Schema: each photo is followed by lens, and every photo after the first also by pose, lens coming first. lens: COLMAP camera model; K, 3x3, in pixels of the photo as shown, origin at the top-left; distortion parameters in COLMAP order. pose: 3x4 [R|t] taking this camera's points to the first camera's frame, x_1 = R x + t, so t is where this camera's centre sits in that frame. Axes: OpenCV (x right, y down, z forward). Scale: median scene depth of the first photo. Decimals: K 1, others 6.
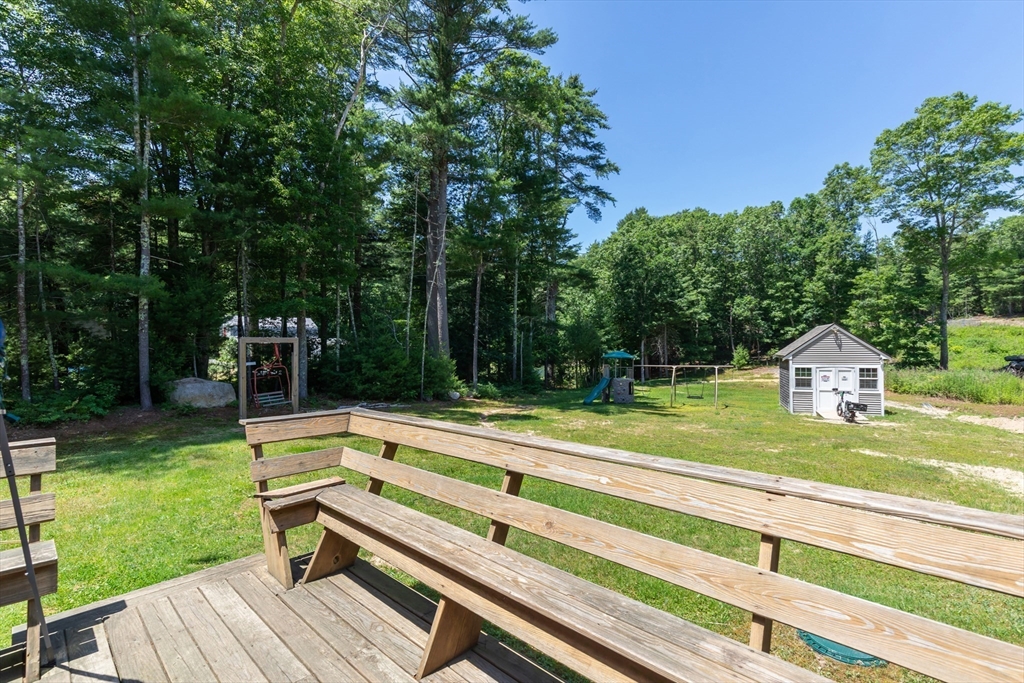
lens RADIAL K [[475.7, 0, 512.0], [0, 475.7, 341.5], [0, 0, 1]] dist [0.001612, -0.000352]
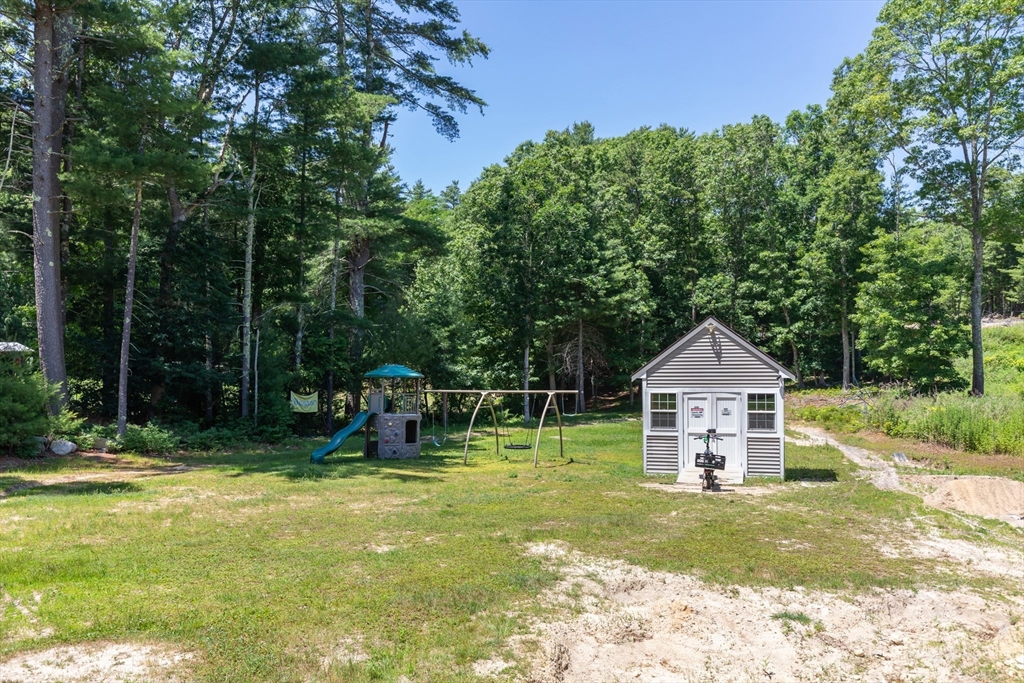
lens RADIAL K [[818.1, 0, 512.0], [0, 818.1, 341.5], [0, 0, 1]] dist [0.003329, 0.003044]
pose [[0.994120, 0.005149, 0.108159, 0.148827], [-0.003739, 0.999905, -0.013233, 0.003012], [-0.108217, 0.012751, 0.994046, 0.020508]]
